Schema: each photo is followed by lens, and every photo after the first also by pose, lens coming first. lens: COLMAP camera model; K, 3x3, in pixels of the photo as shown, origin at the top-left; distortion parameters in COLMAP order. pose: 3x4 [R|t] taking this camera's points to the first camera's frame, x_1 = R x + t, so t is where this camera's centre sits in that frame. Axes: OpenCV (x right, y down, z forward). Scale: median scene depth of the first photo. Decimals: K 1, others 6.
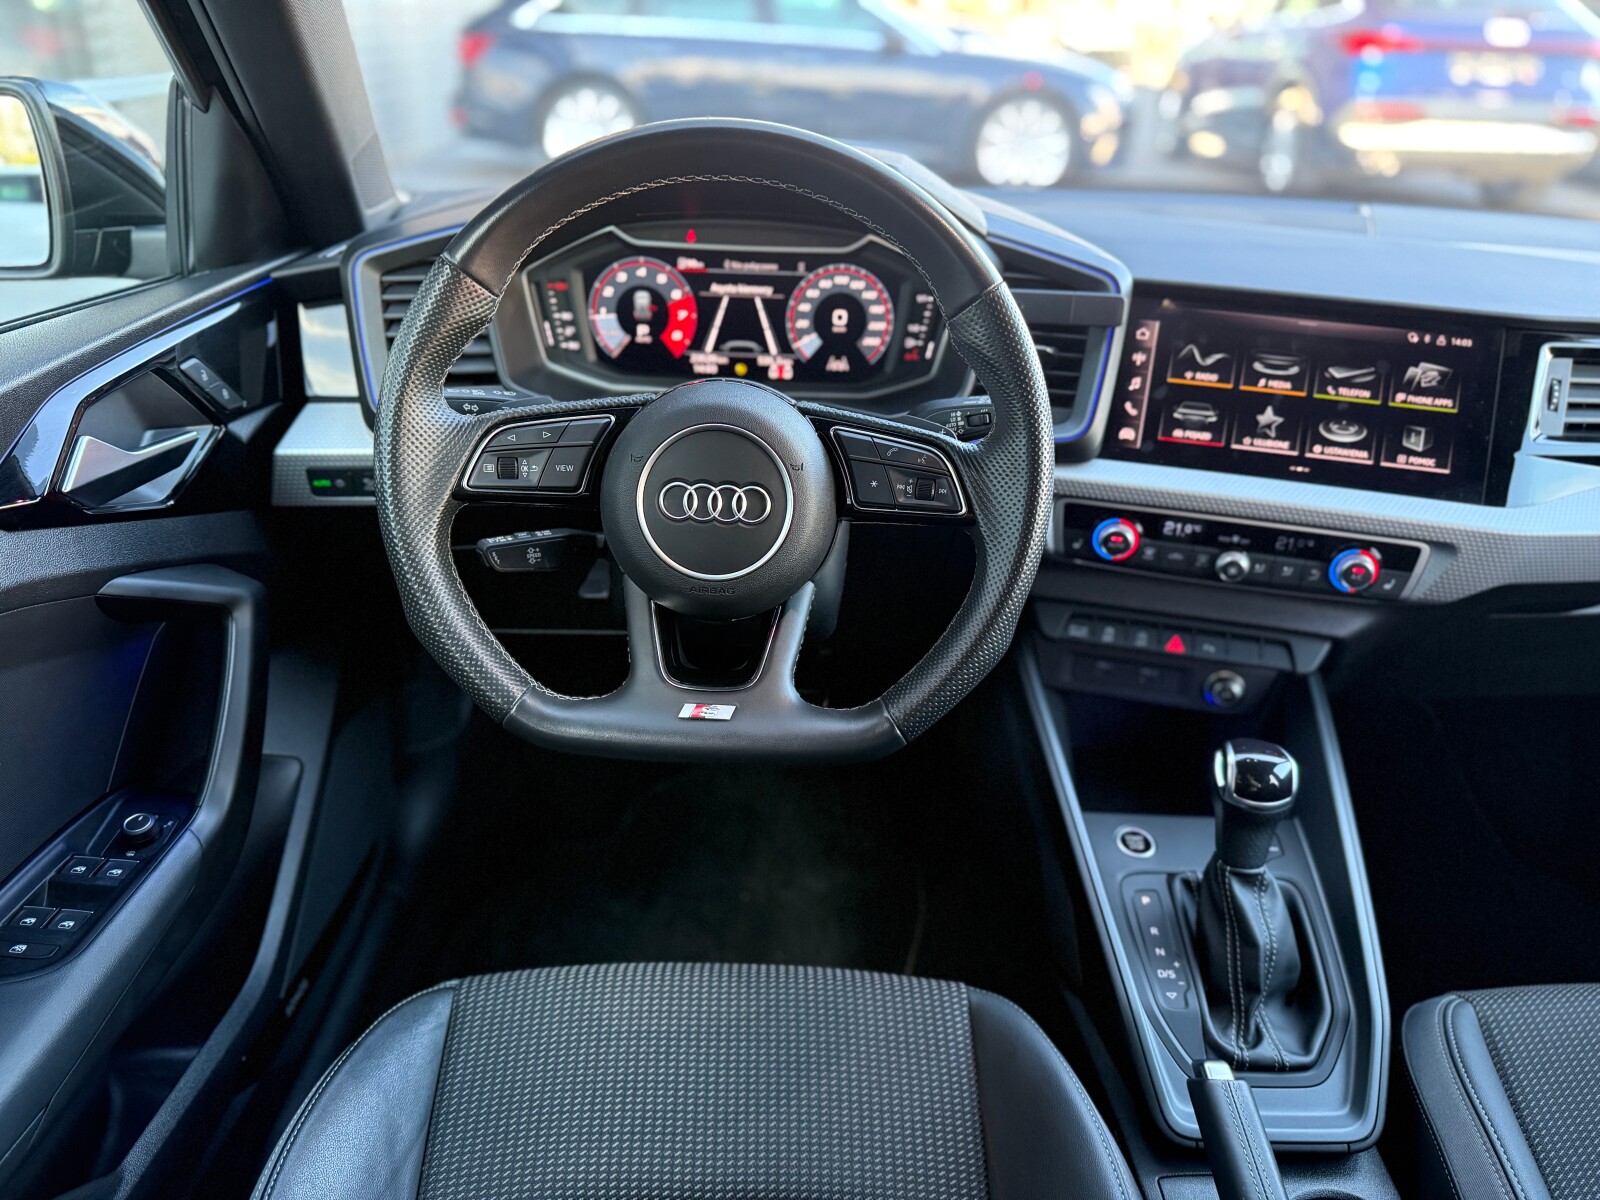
lens RADIAL K [[1127.5, 0, 802.3], [0, 1127.5, 607.8], [0, 0, 1]] dist [0.115267, -0.245326]
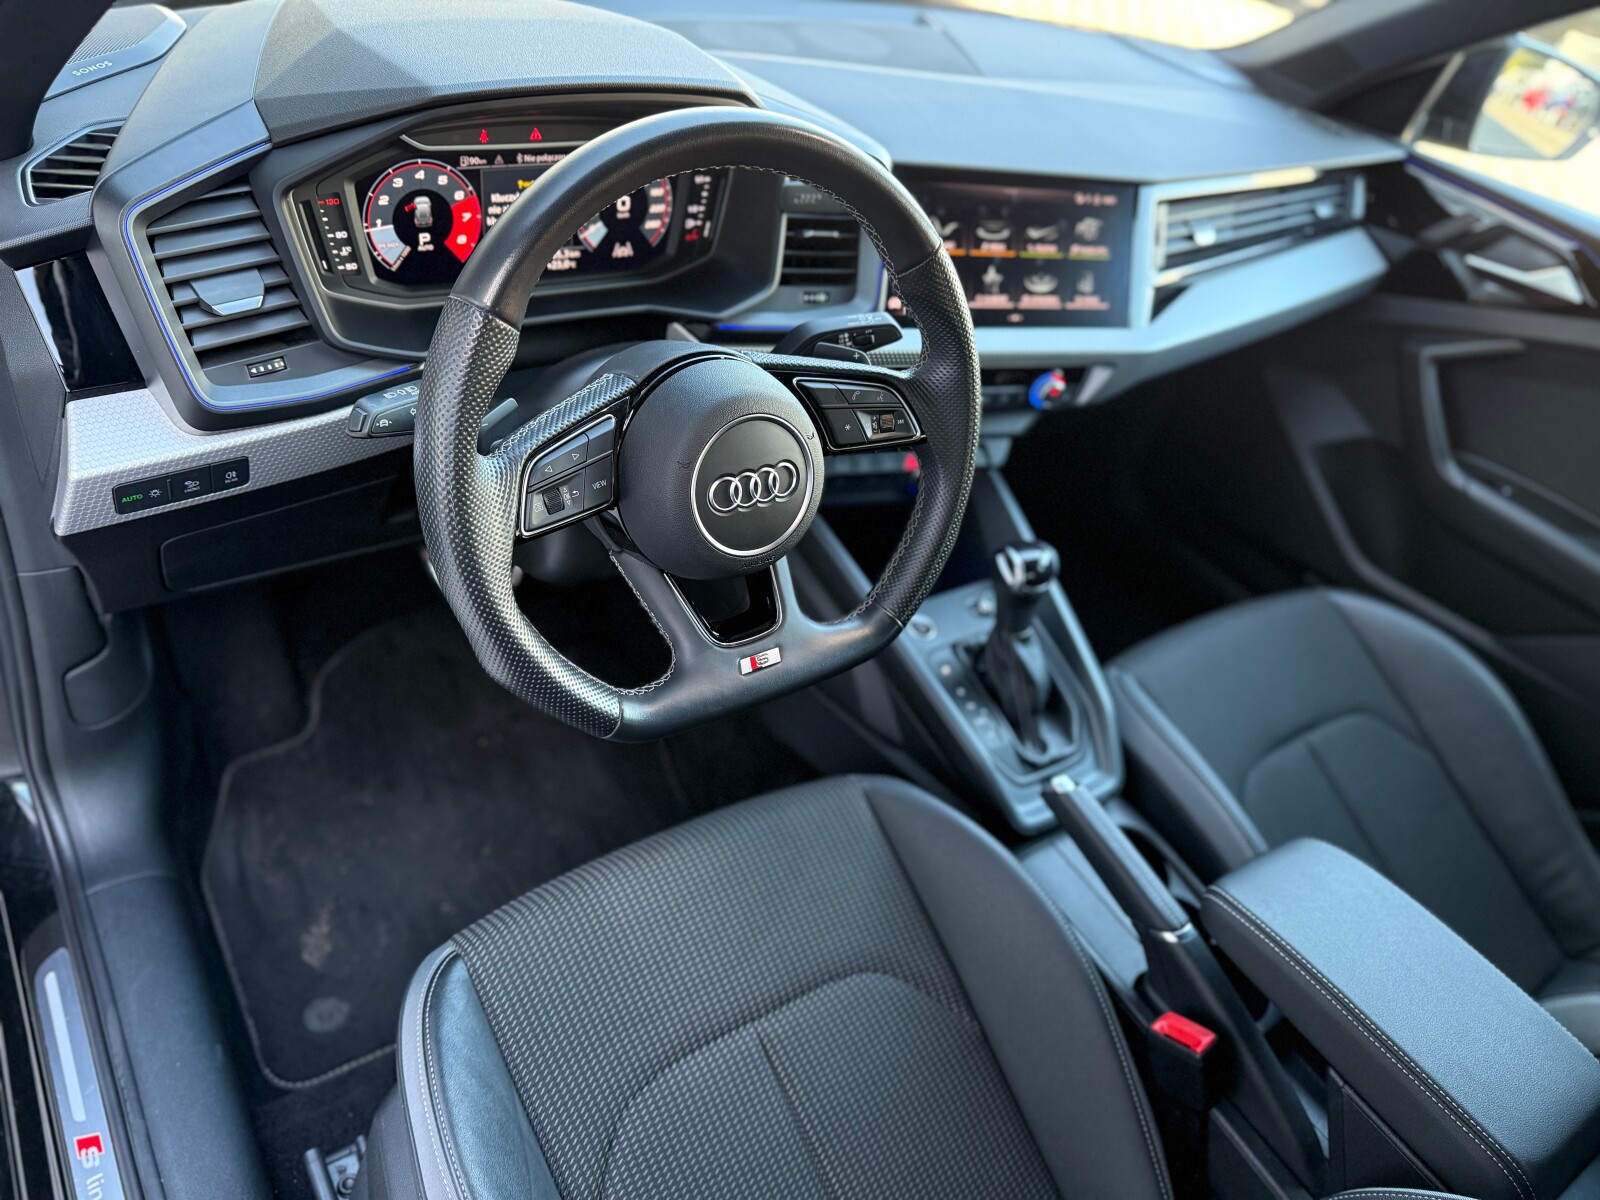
lens RADIAL K [[1127.5, 0, 802.3], [0, 1127.5, 607.8], [0, 0, 1]] dist [0.115267, -0.245326]
pose [[0.825493, -0.270875, 0.495164, -0.449284], [0.111421, 0.938255, 0.327511, -0.249843], [-0.553305, -0.215187, 0.804704, 0.053032]]
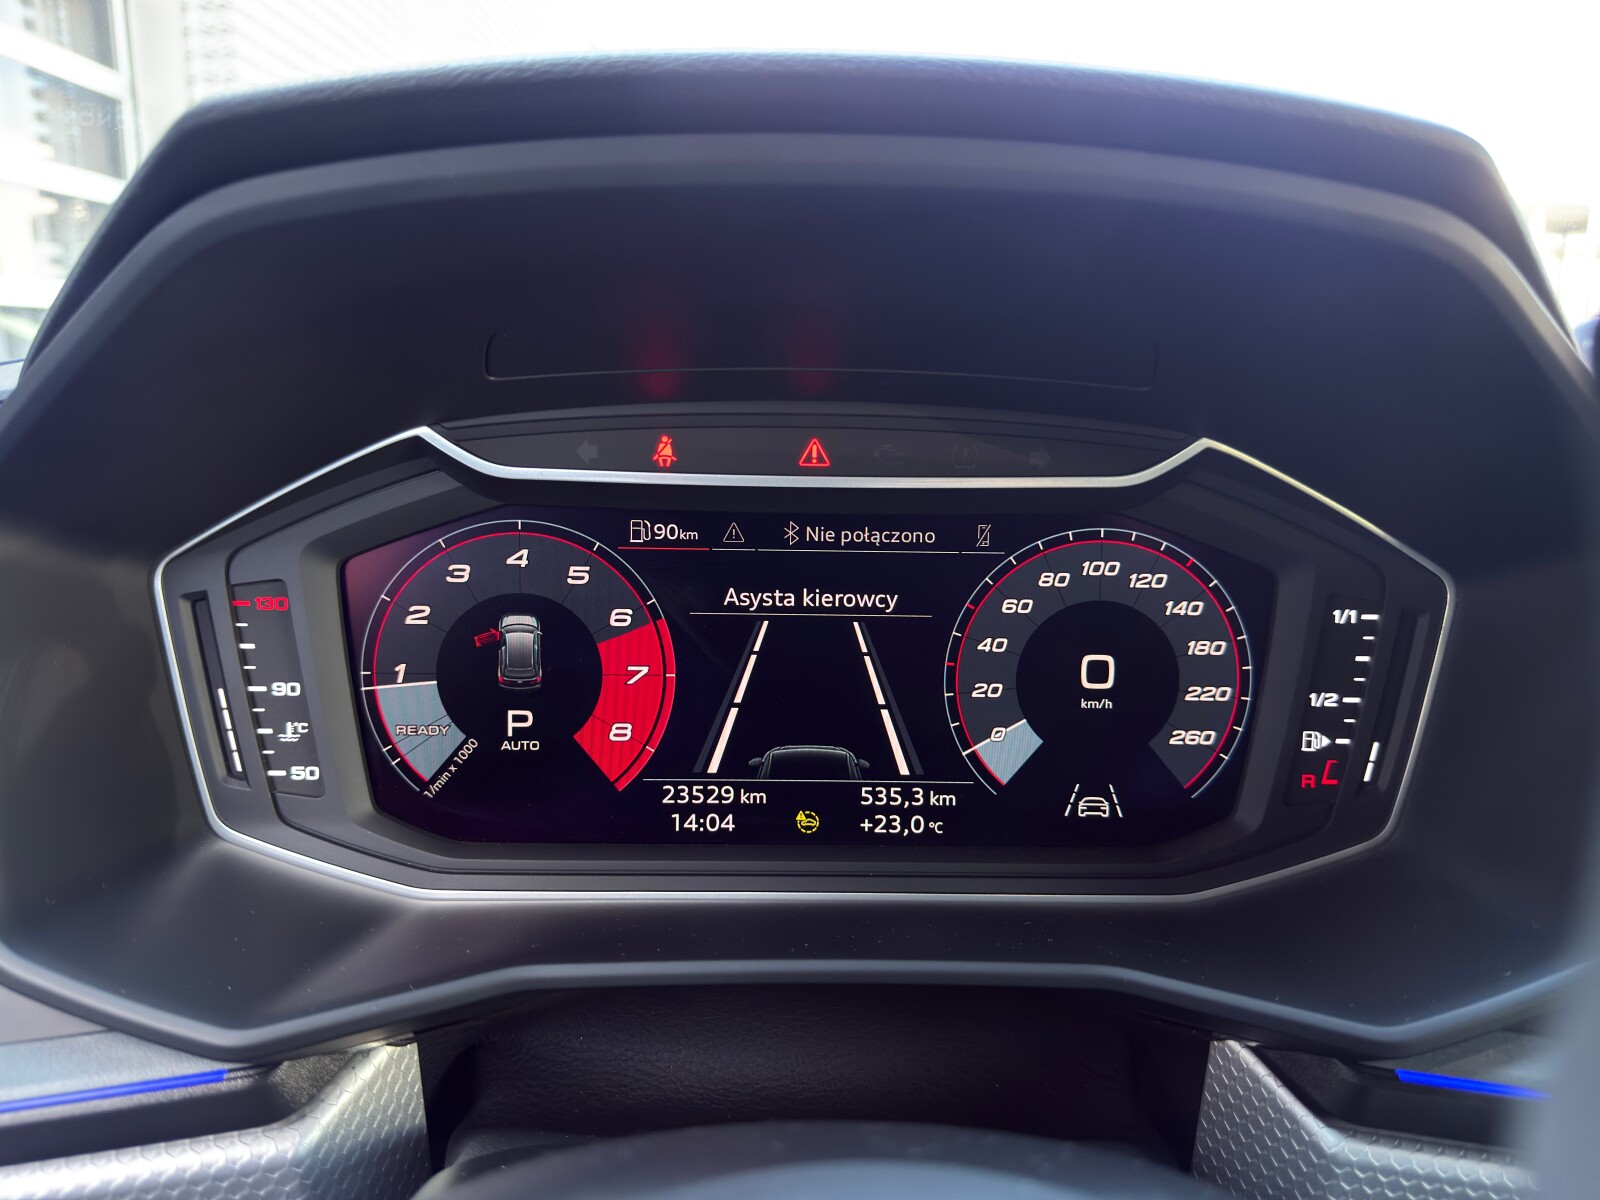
lens RADIAL K [[1137.9, 0, 789.7], [0, 1137.9, 598.4], [0, 0, 1]] dist [0.069617, -0.122838]
pose [[0.999637, -0.018743, 0.019374, -0.070479], [0.023151, 0.965095, -0.260874, -0.202530], [-0.013808, 0.261227, 0.965179, 0.708613]]
